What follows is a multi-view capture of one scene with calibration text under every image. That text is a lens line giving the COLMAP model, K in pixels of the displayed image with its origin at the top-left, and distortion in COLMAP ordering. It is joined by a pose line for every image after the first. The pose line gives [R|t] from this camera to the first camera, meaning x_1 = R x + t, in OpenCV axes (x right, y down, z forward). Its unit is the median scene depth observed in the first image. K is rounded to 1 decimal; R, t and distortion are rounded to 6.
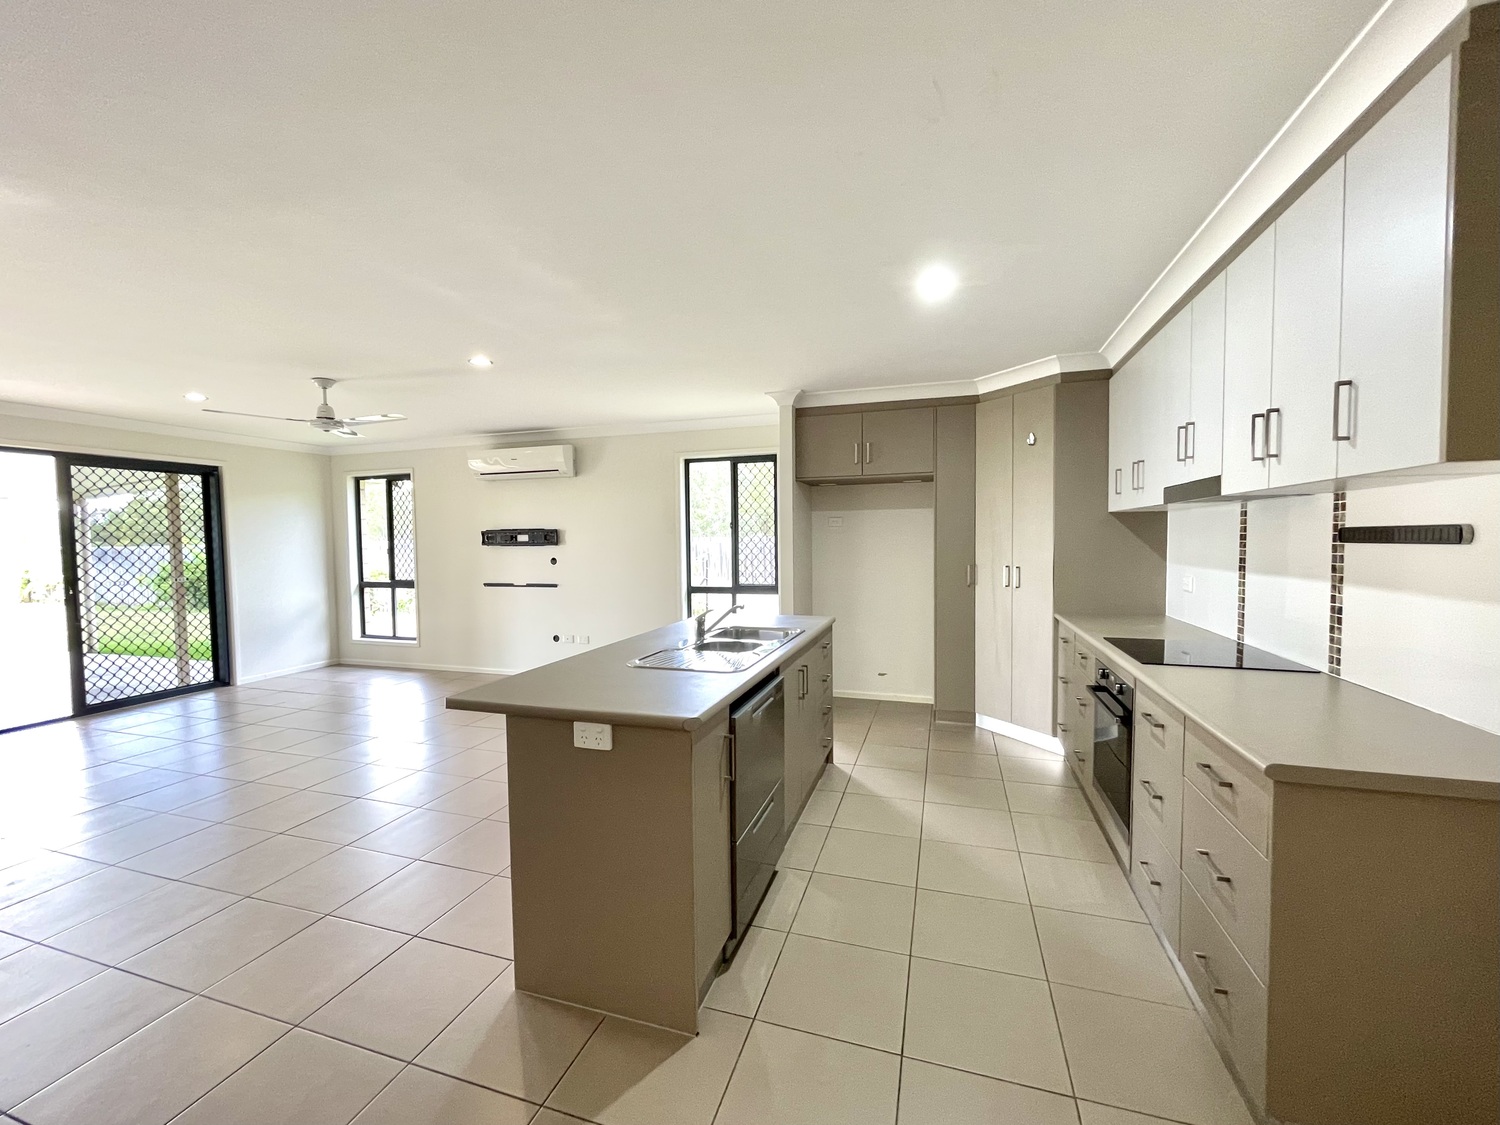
lens RADIAL K [[606.6, 0, 745.0], [0, 606.6, 568.7], [0, 0, 1]] dist [-0.000793, -0.000596]
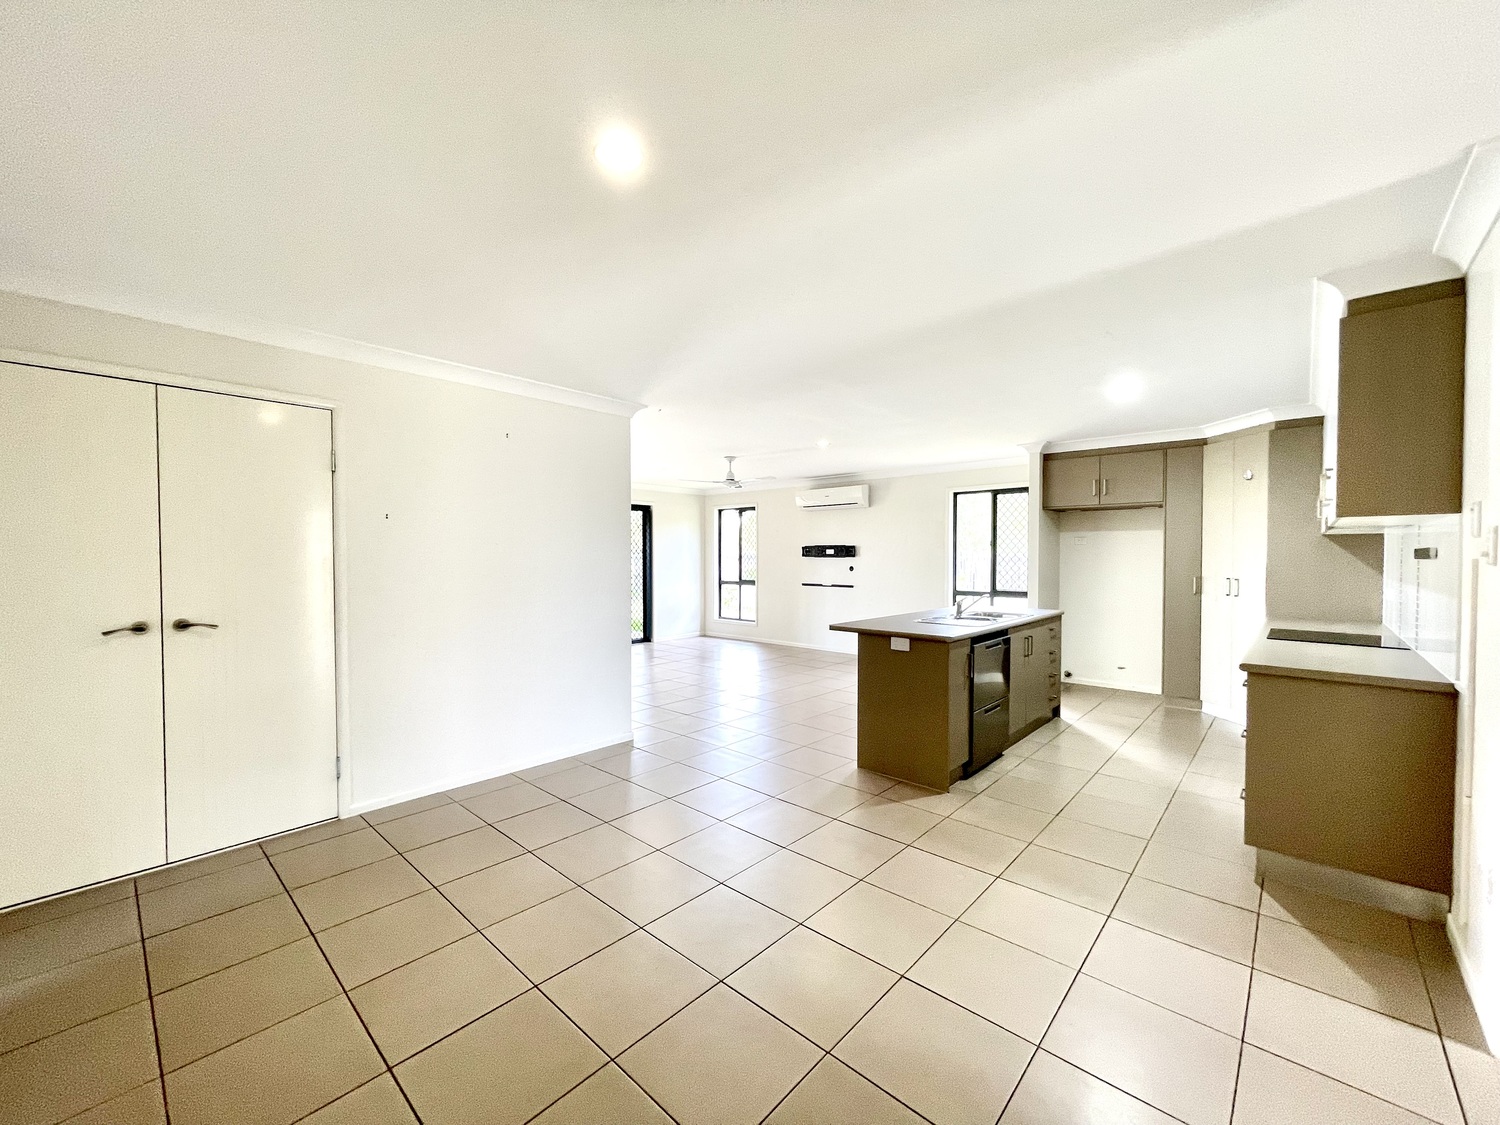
lens RADIAL K [[606.6, 0, 744.1], [0, 606.6, 565.1], [0, 0, 1]] dist [-0.000793, -0.000596]
pose [[0.907193, 0.019715, -0.420253, 0.053224], [-0.033235, 0.999138, -0.024873, 0.027634], [0.419400, 0.036532, 0.907066, -0.444631]]
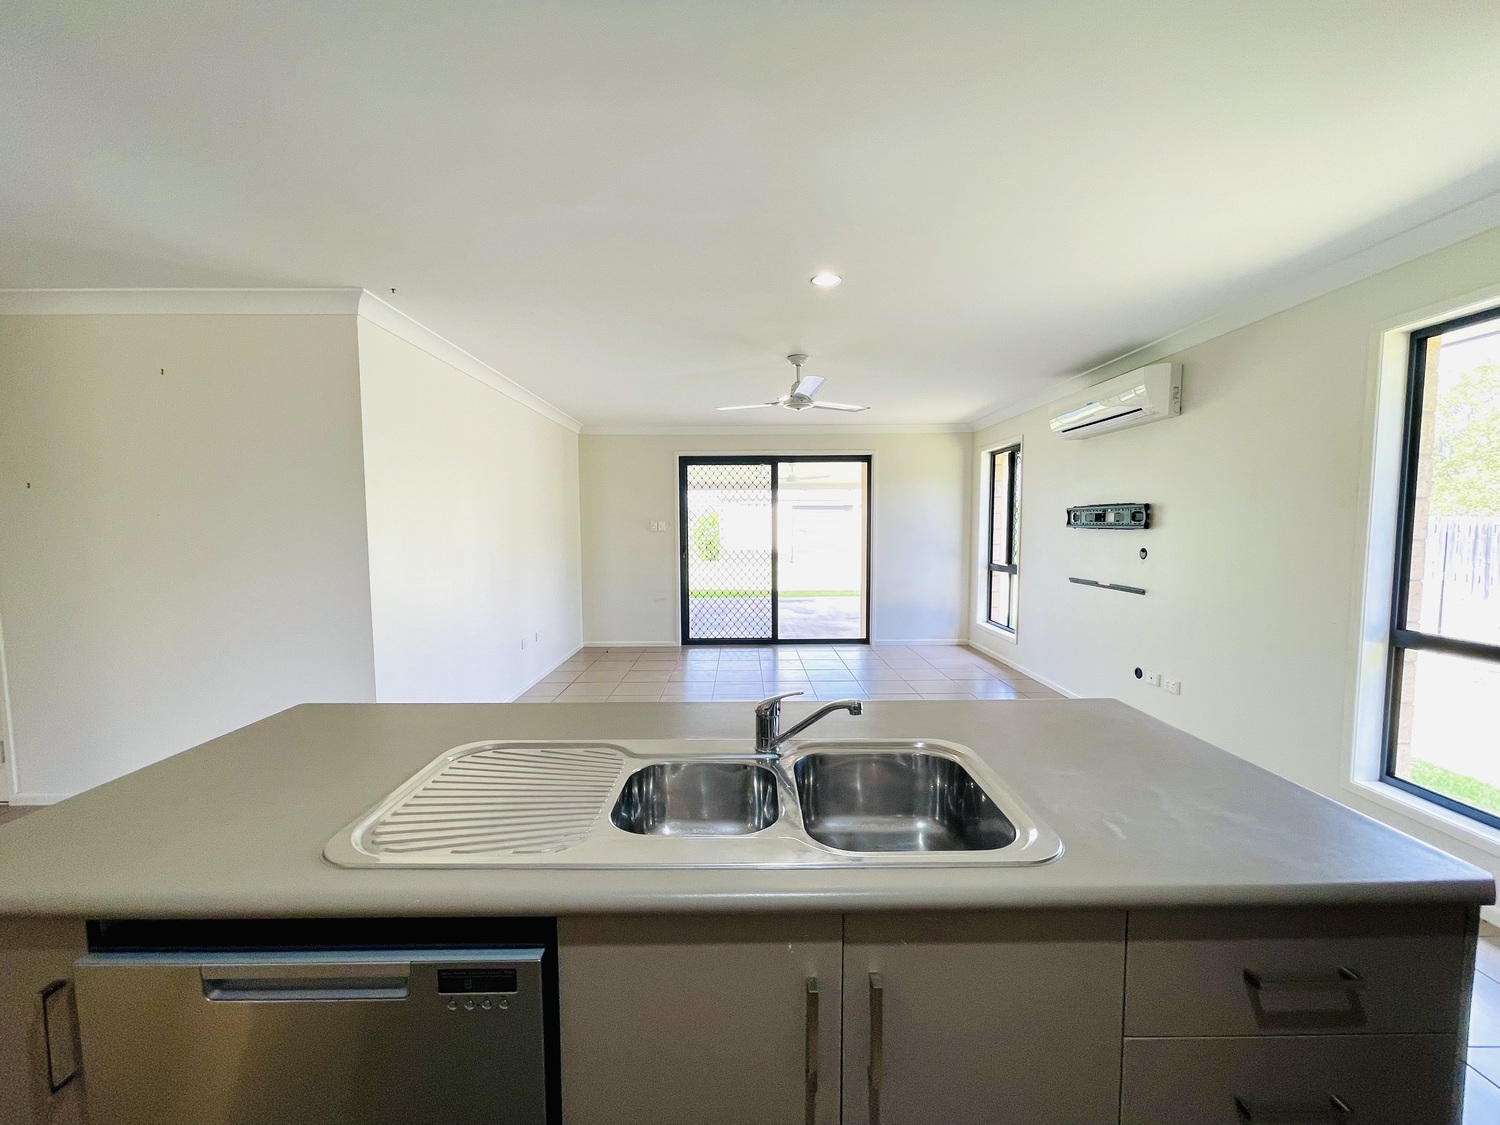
lens RADIAL K [[606.6, 0, 756.4], [0, 606.6, 560.3], [0, 0, 1]] dist [-0.000793, -0.000596]
pose [[0.324732, 0.069955, -0.943216, 0.198850], [-0.045157, 0.997270, 0.058417, -0.030868], [0.944728, 0.023623, 0.327004, 0.510049]]
